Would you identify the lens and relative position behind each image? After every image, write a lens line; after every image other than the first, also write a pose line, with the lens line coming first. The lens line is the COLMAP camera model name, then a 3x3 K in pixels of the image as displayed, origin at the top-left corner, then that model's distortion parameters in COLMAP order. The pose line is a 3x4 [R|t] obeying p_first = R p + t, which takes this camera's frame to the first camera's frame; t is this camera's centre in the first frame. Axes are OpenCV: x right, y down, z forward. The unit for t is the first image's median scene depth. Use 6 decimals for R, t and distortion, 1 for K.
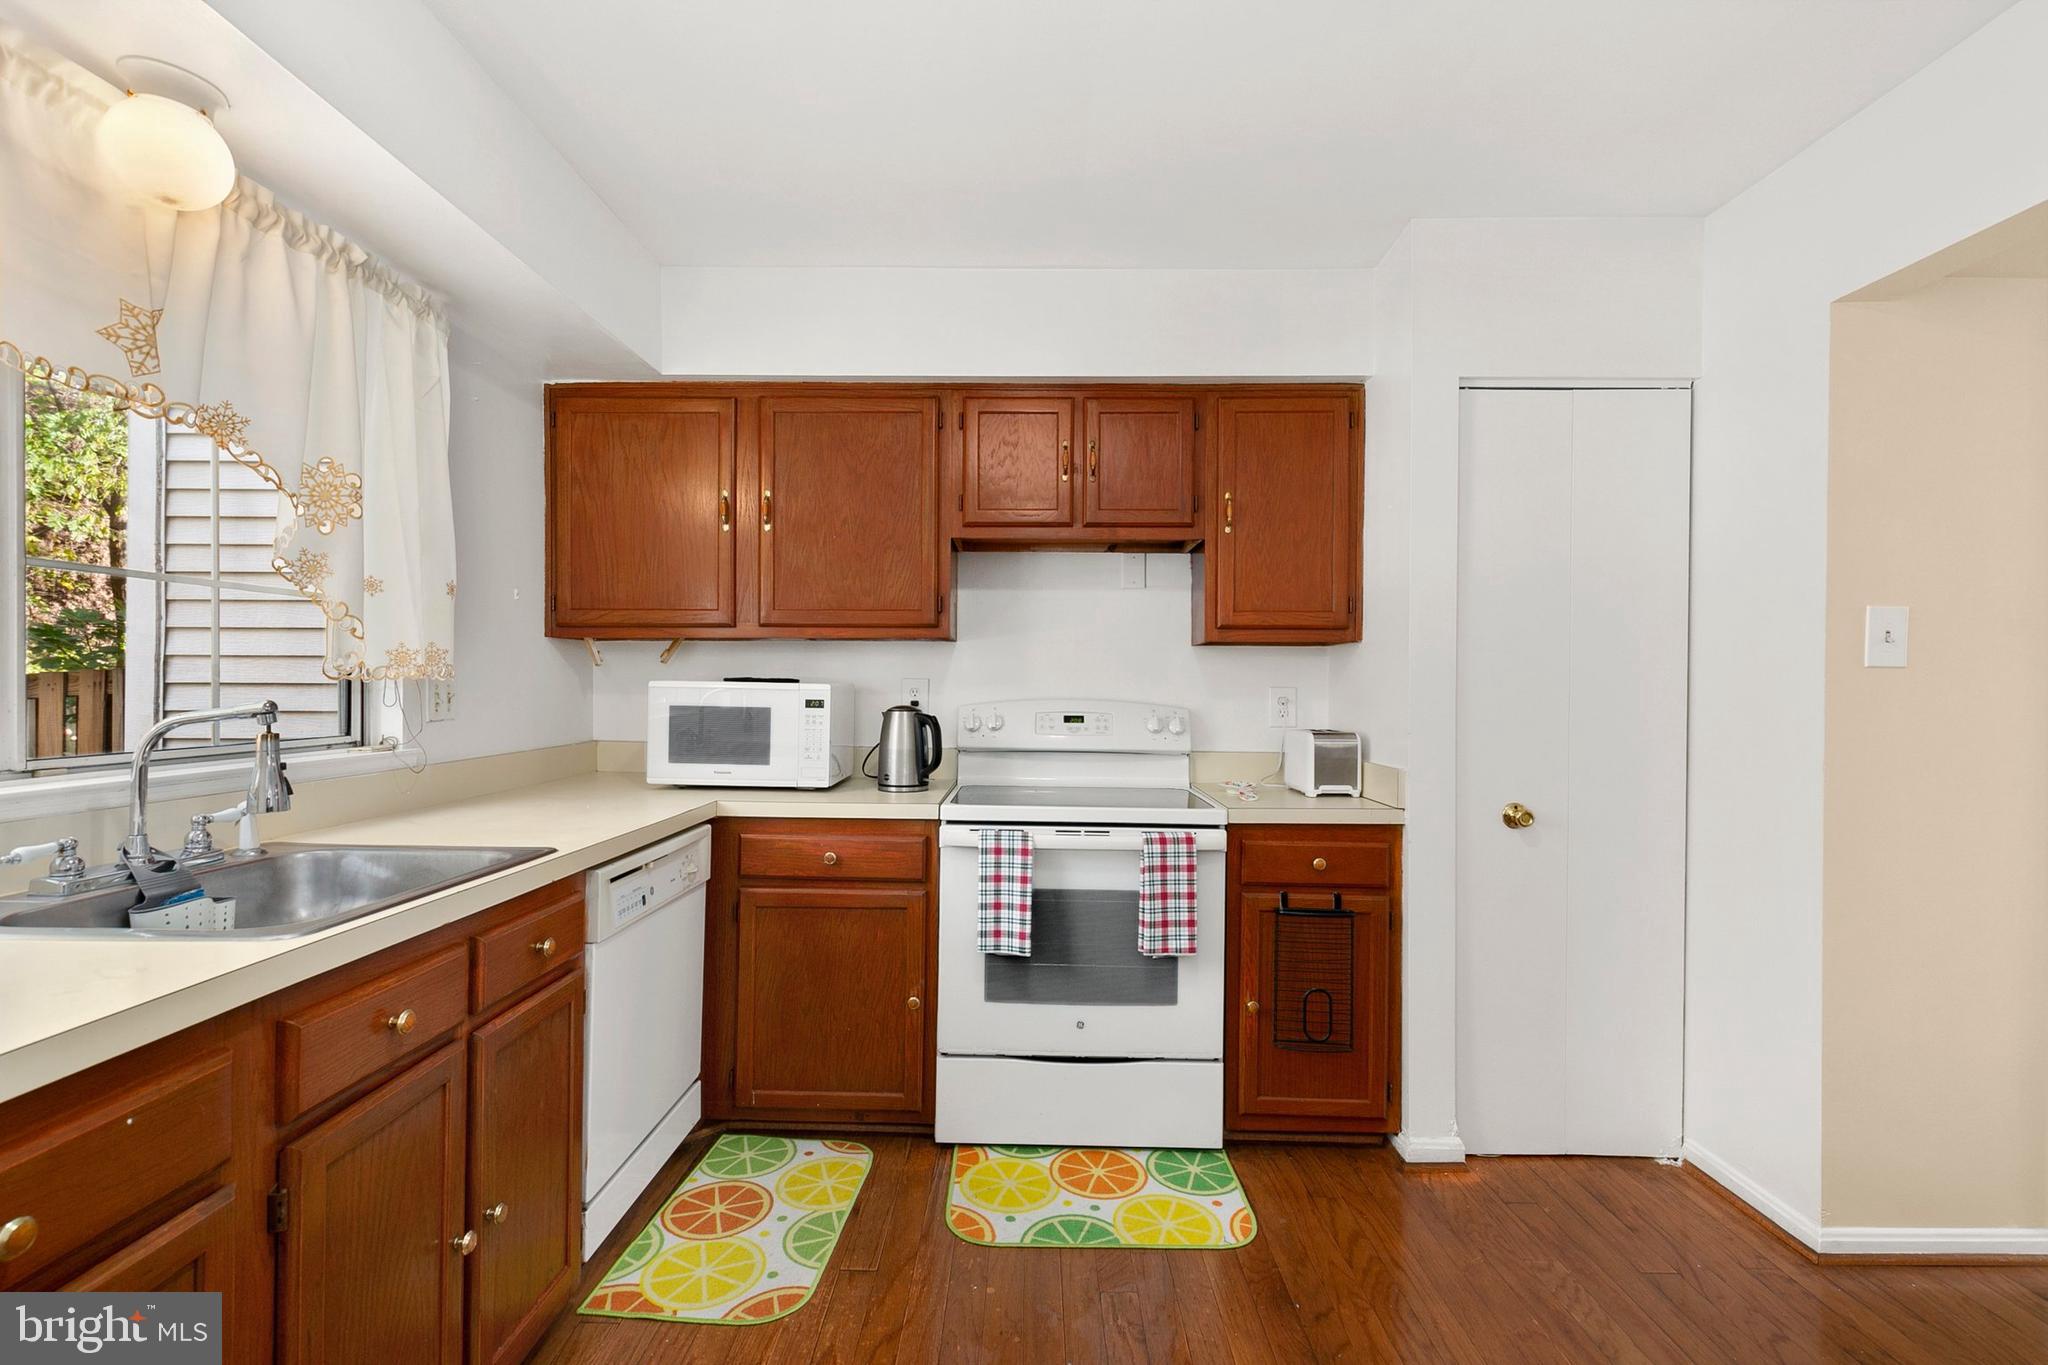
lens RADIAL K [[922.8, 0, 1020.1], [0, 922.8, 683.1], [0, 0, 1]] dist [0.007118, -0.000446]
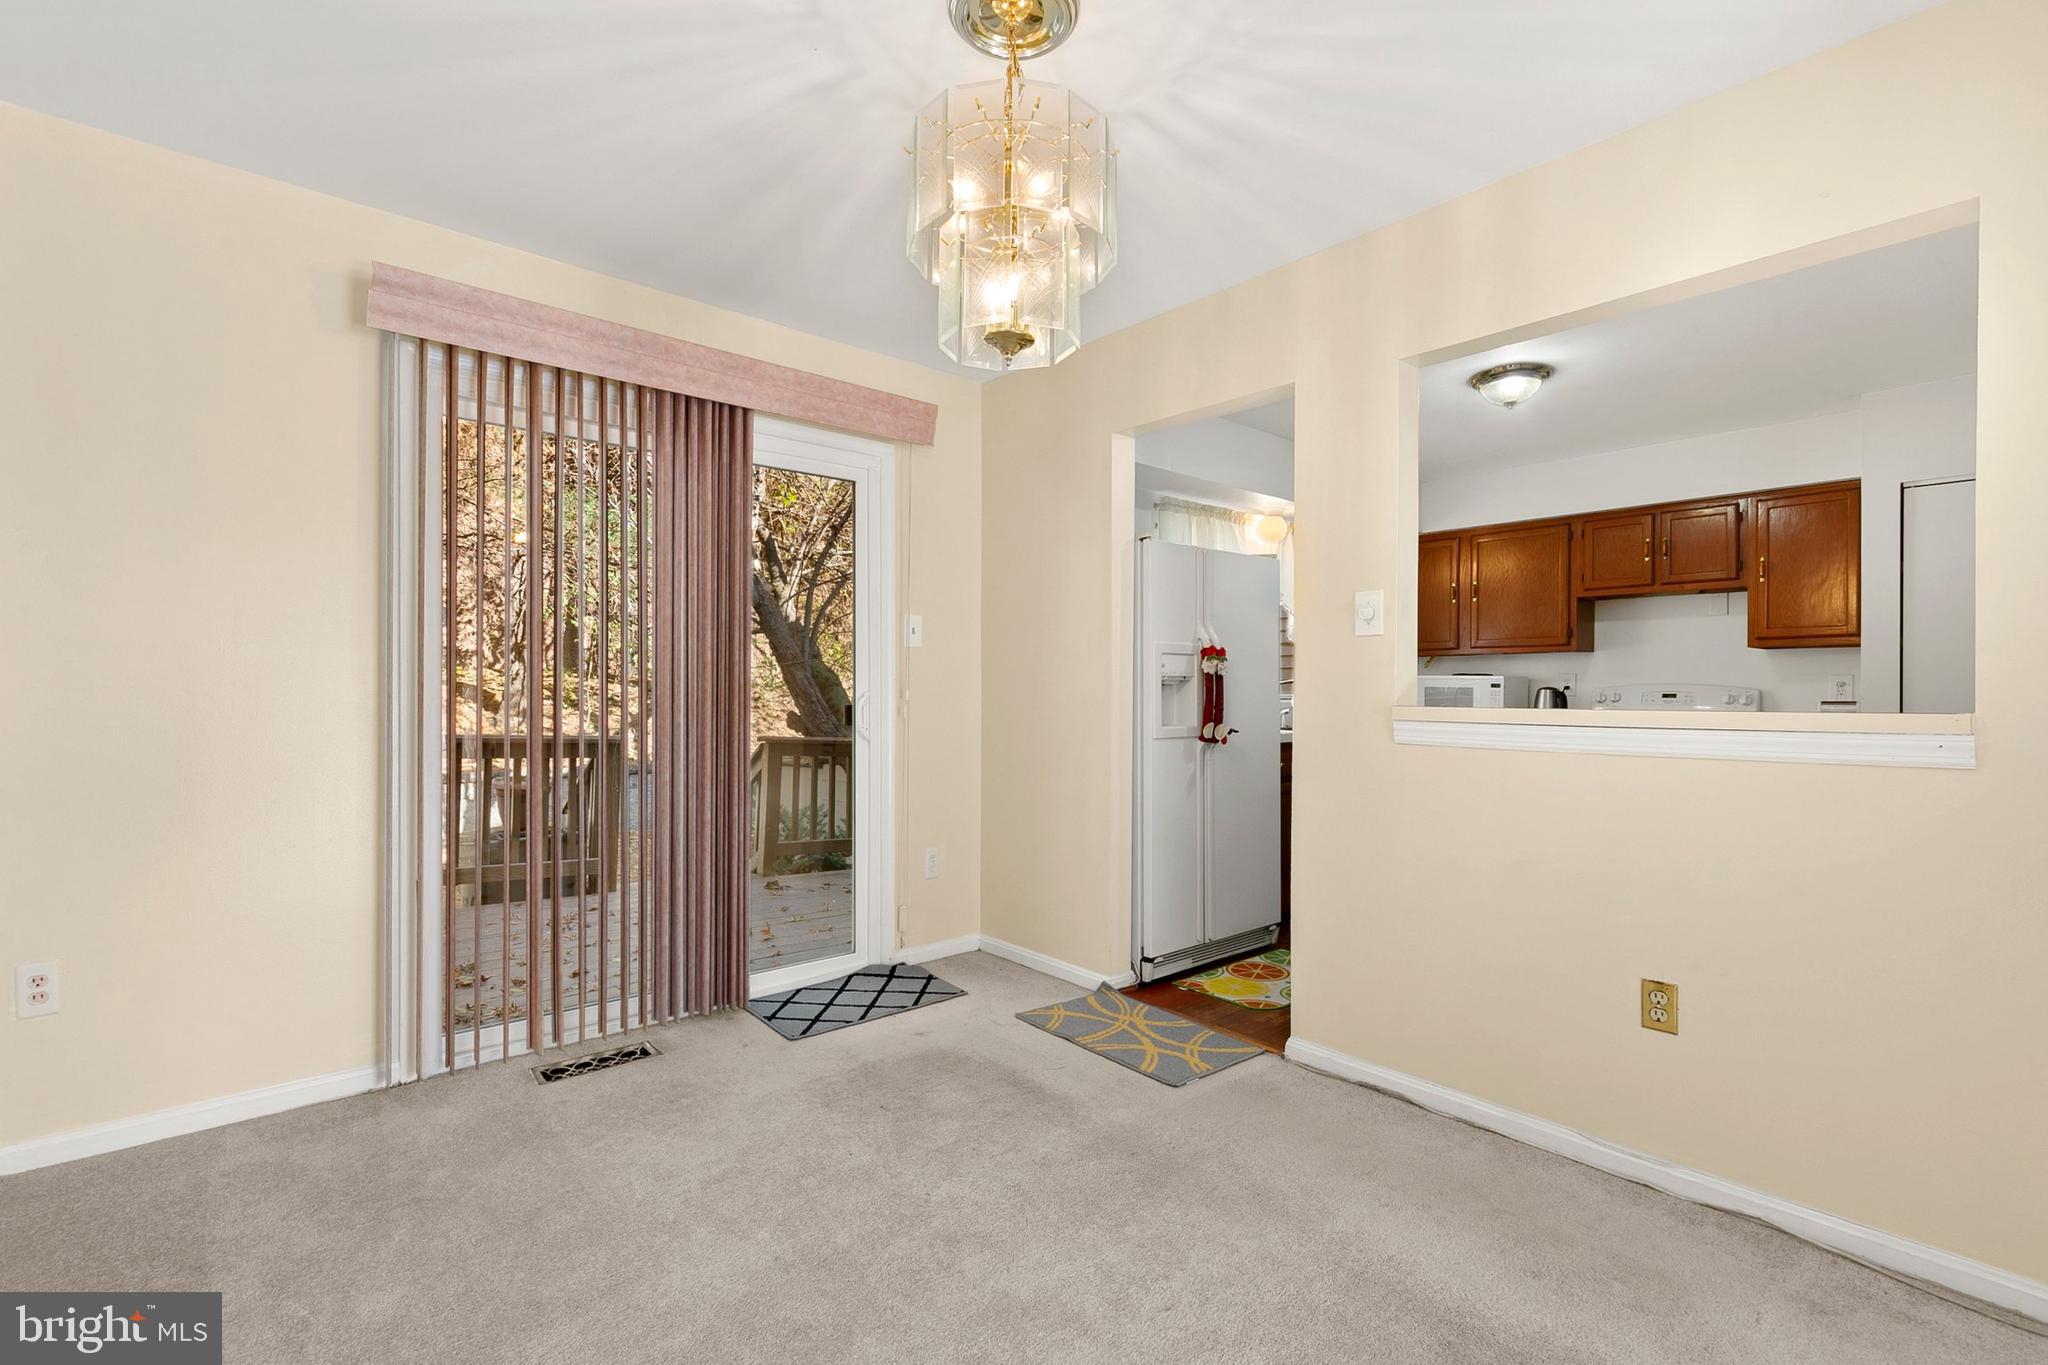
lens RADIAL K [[939.7, 0, 1002.8], [0, 939.7, 690.5], [0, 0, 1]] dist [0.000245, -0.000053]
pose [[0.664448, -0.004393, -0.747322, 0.664349], [-0.003211, 0.999957, -0.008733, 0.060434], [0.747328, 0.008202, 0.664405, -1.310876]]
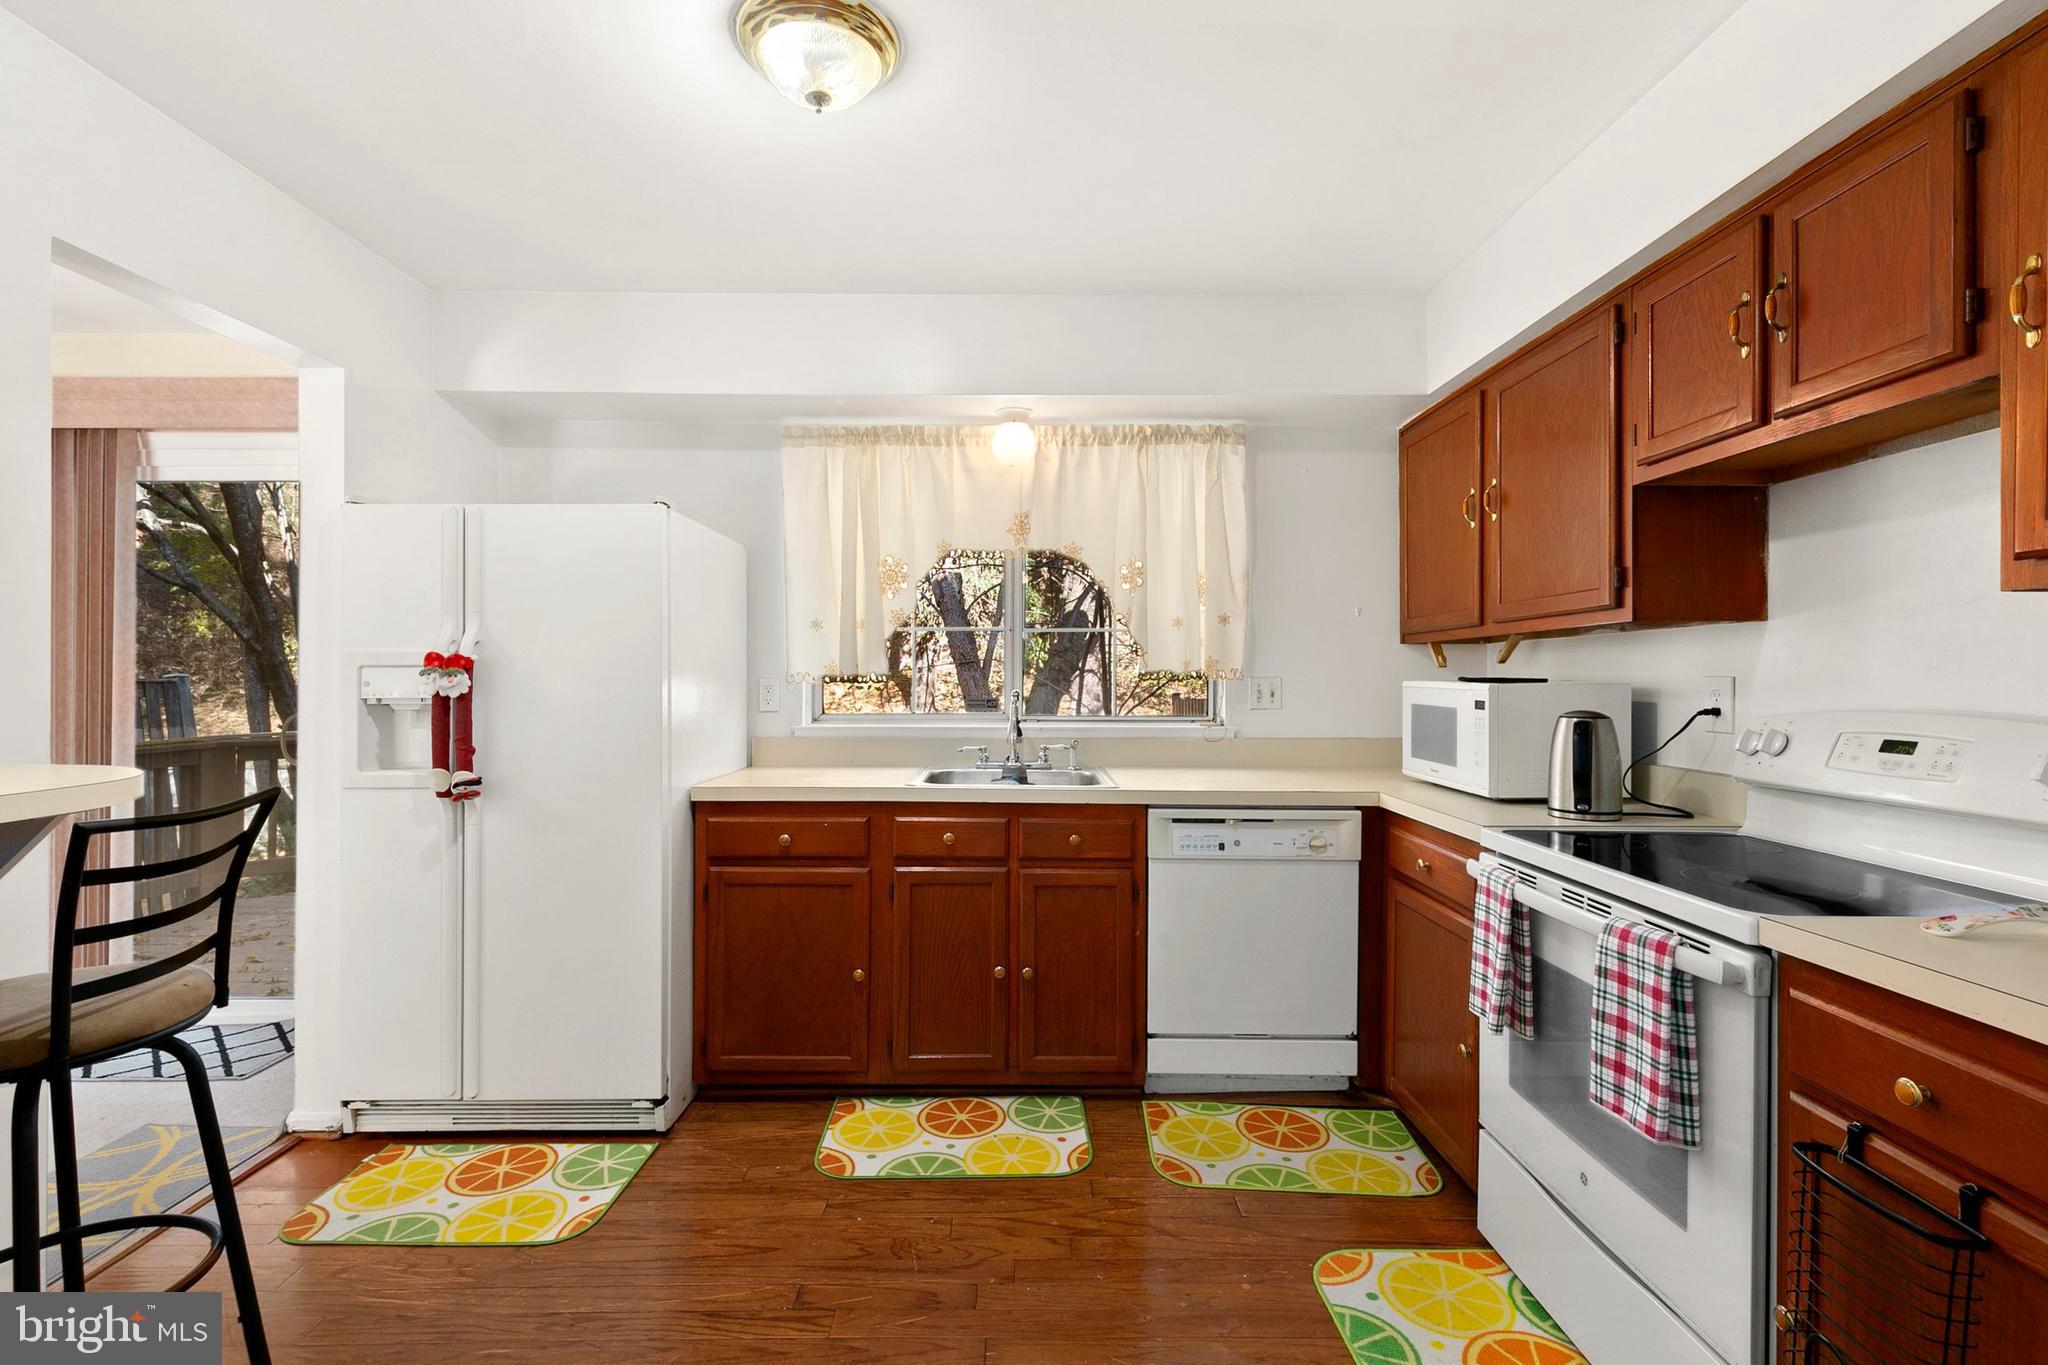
lens RADIAL K [[929.6, 0, 1018.5], [0, 929.6, 674.5], [0, 0, 1]] dist [0.003288, 0.000068]
pose [[0.018244, -0.011035, -0.999773, 0.763841], [-0.003968, 0.999930, -0.011109, 0.004484], [0.999826, 0.004170, 0.018199, 0.572080]]
